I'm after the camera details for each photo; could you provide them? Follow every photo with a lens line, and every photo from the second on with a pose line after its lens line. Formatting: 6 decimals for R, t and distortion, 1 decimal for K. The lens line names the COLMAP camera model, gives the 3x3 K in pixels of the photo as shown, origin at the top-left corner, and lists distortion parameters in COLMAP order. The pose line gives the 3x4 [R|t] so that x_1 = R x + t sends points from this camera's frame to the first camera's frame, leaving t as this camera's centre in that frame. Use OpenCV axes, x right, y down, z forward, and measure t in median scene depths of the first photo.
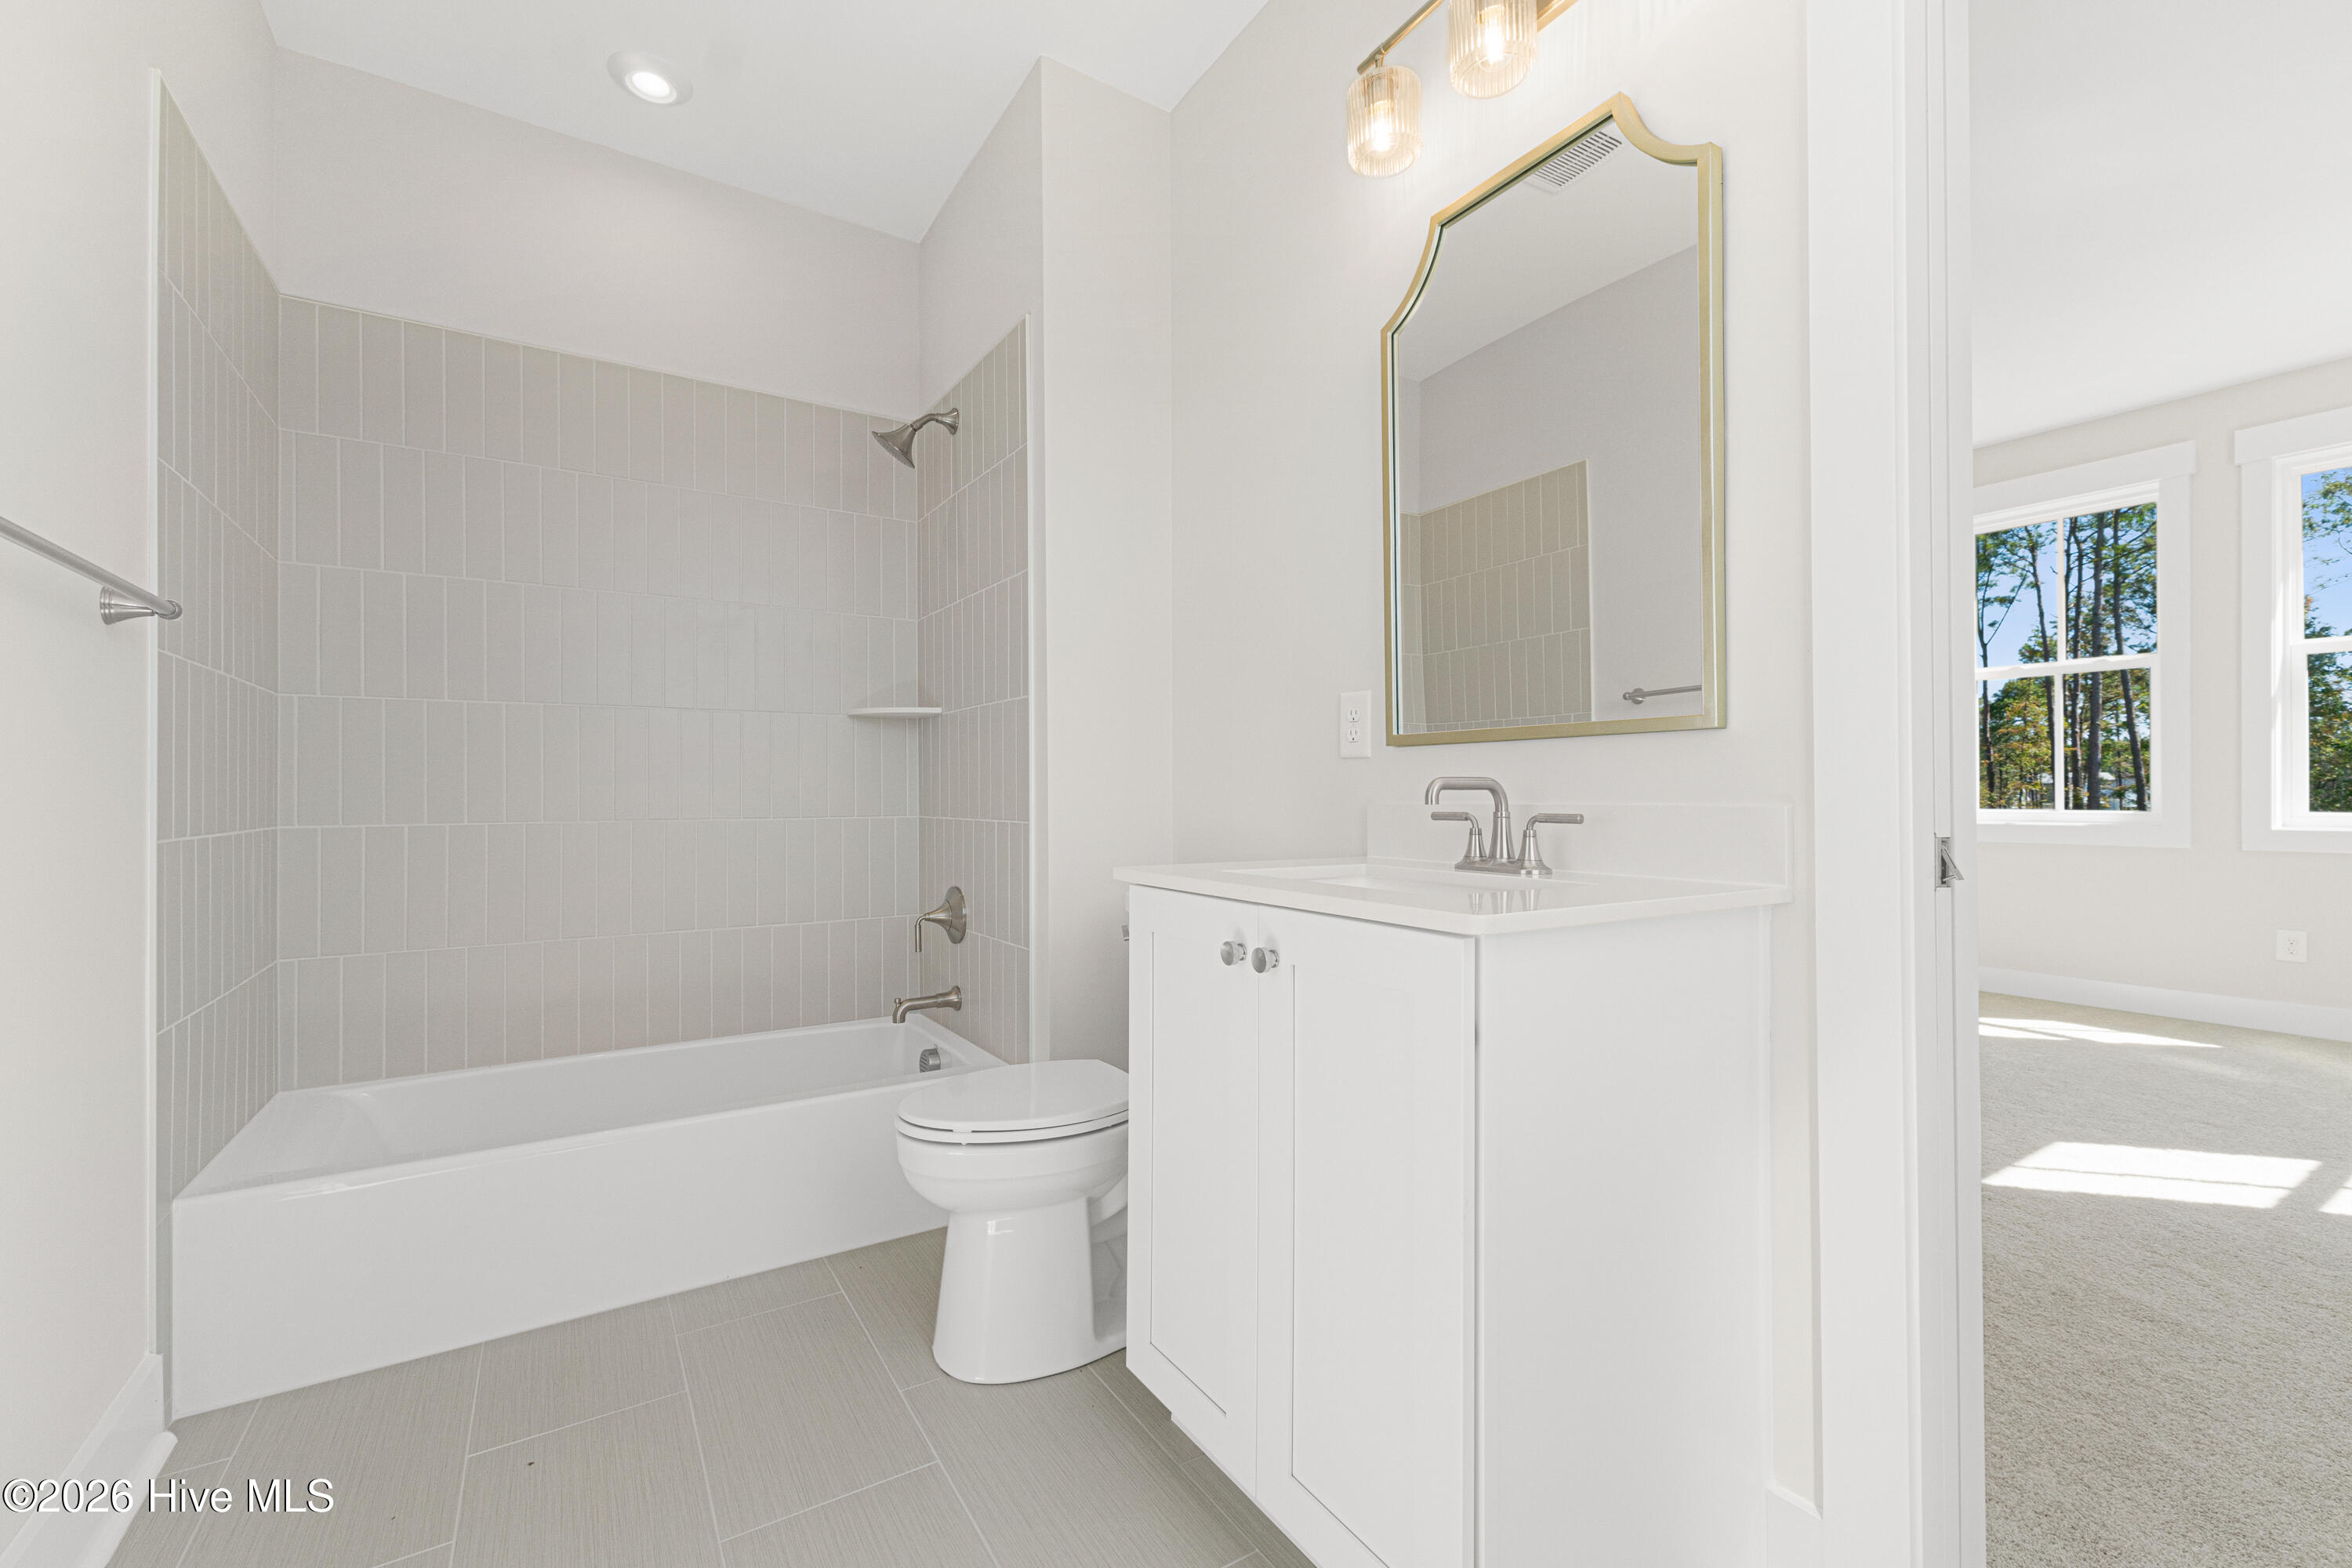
lens RADIAL K [[987.5, 0, 1217.5], [0, 987.5, 781.4], [0, 0, 1]] dist [0.003403, 0.000632]
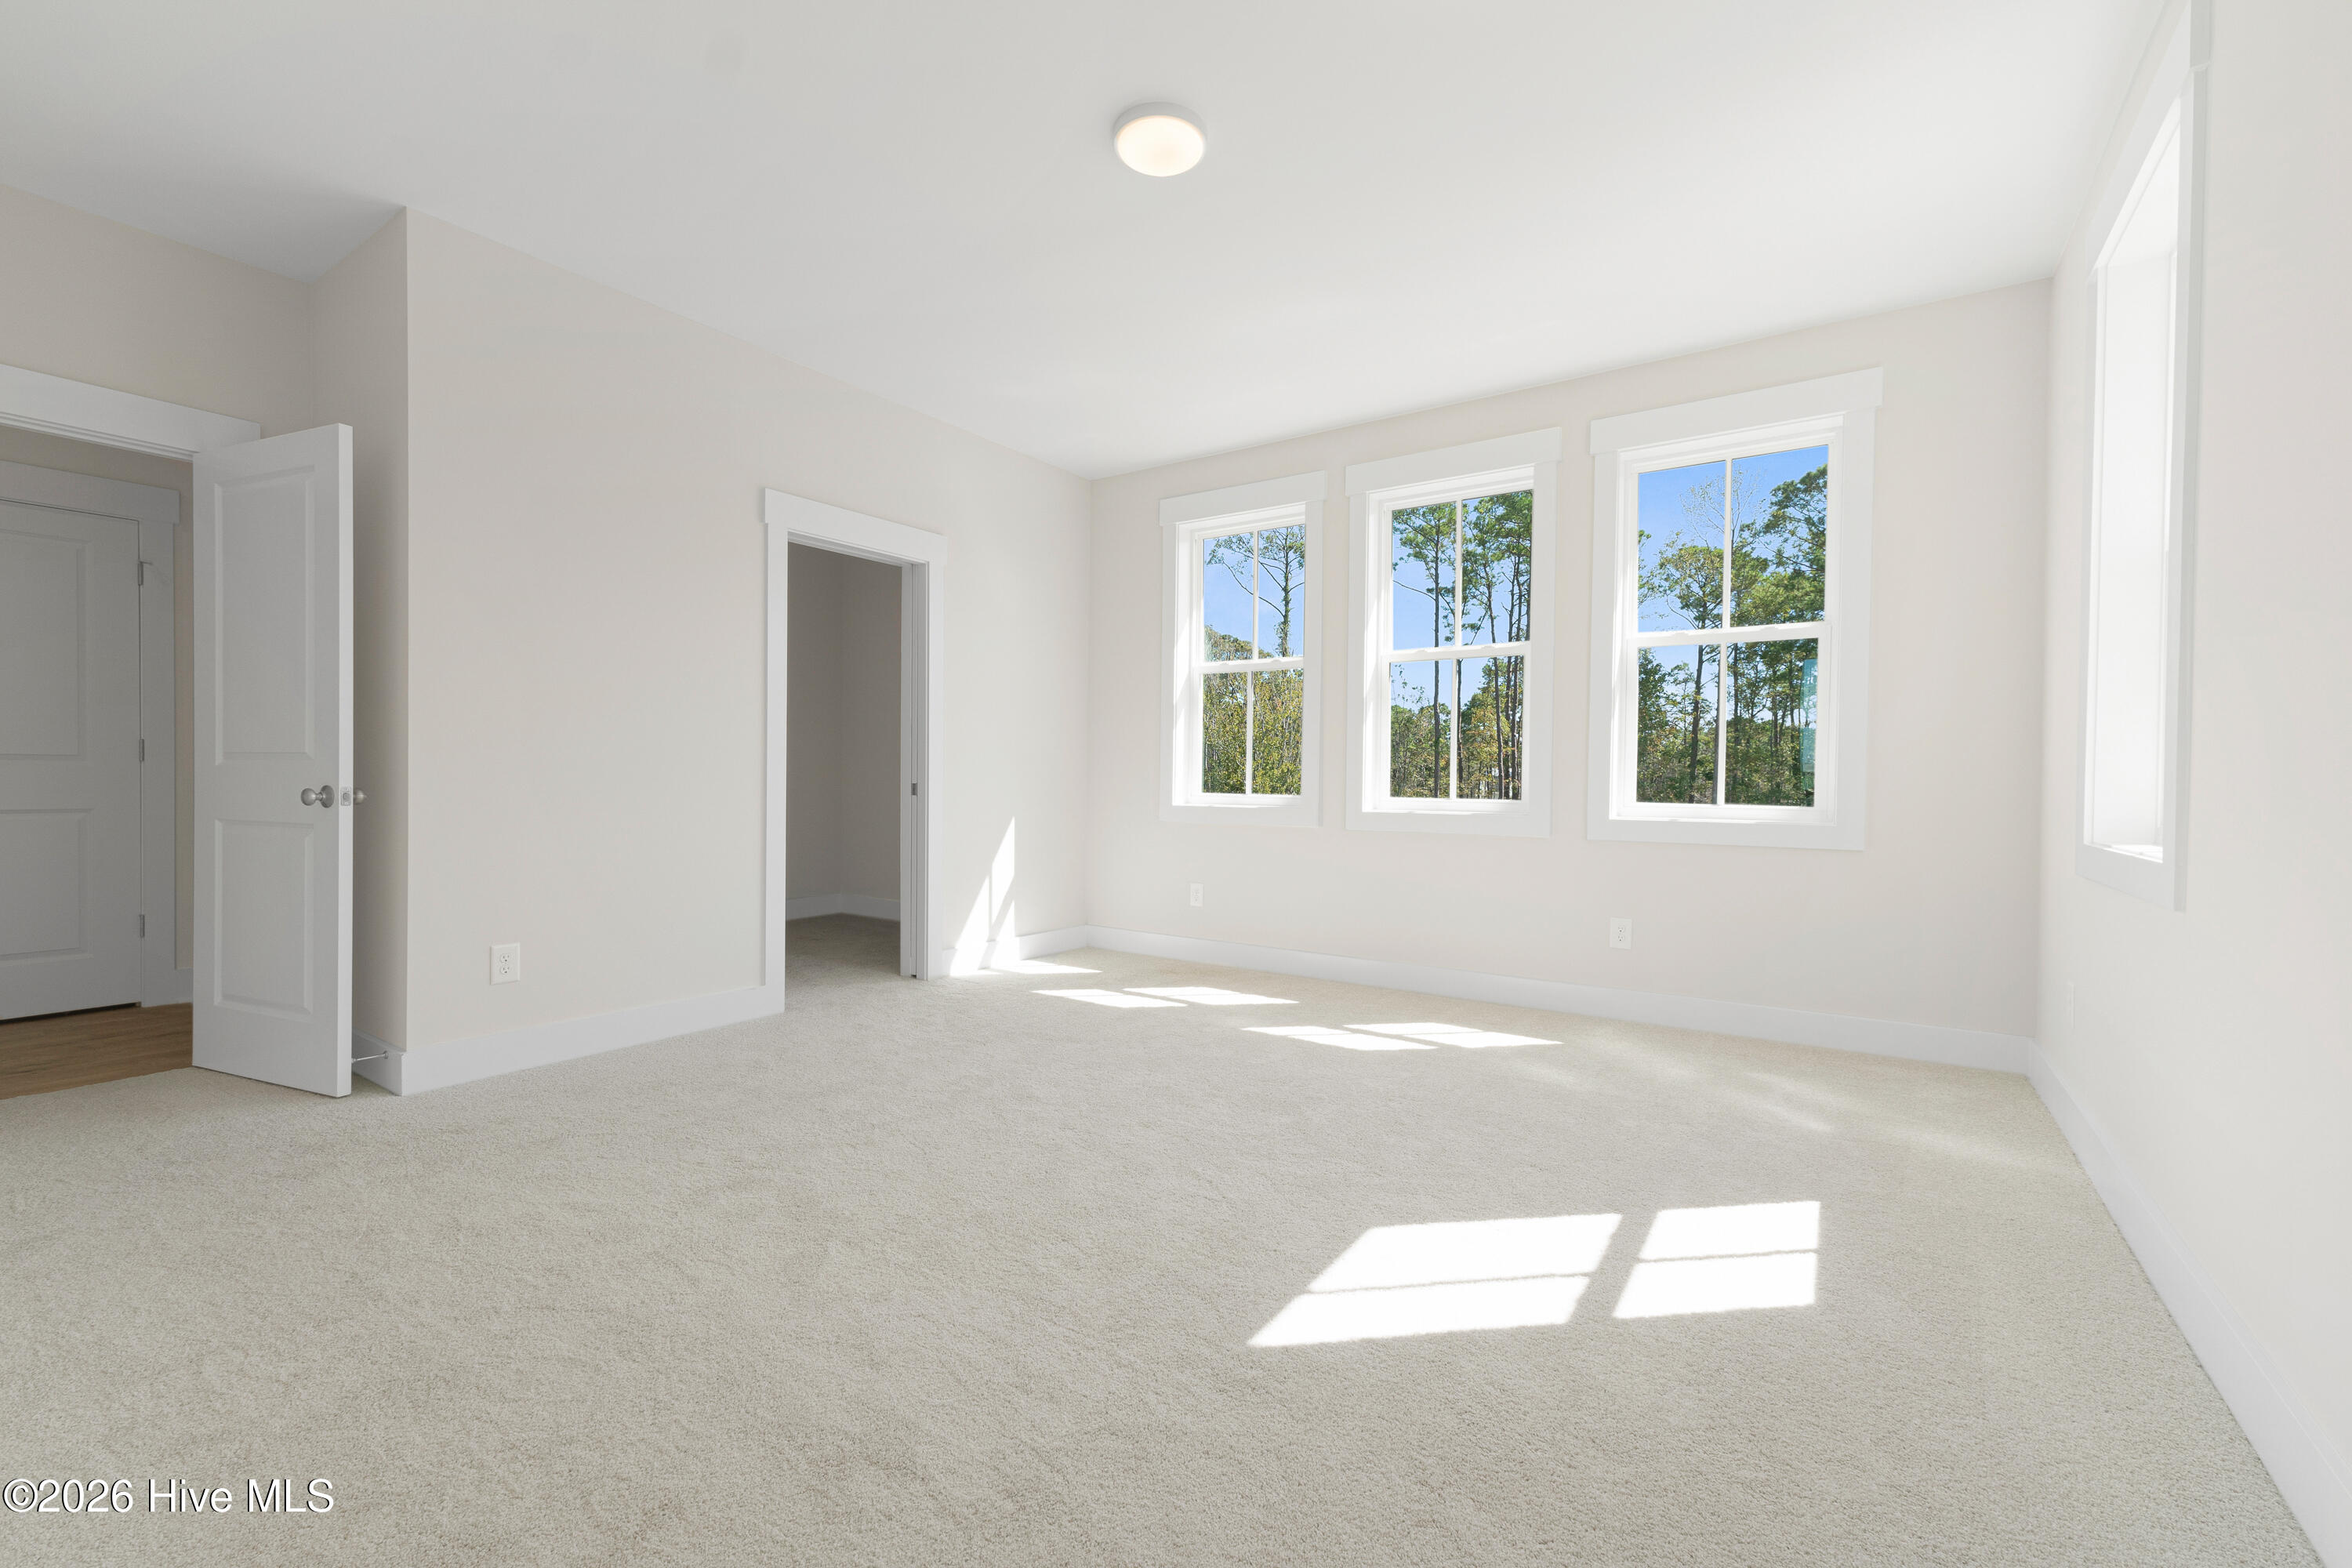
lens RADIAL K [[975.7, 0, 1187.7], [0, 975.7, 785.7], [0, 0, 1]] dist [-0.044047, 0.000171]
pose [[0.925378, 0.013498, 0.378804, 0.269009], [-0.021858, 0.999603, 0.017777, 0.005070], [-0.378414, -0.024730, 0.925306, 0.232616]]
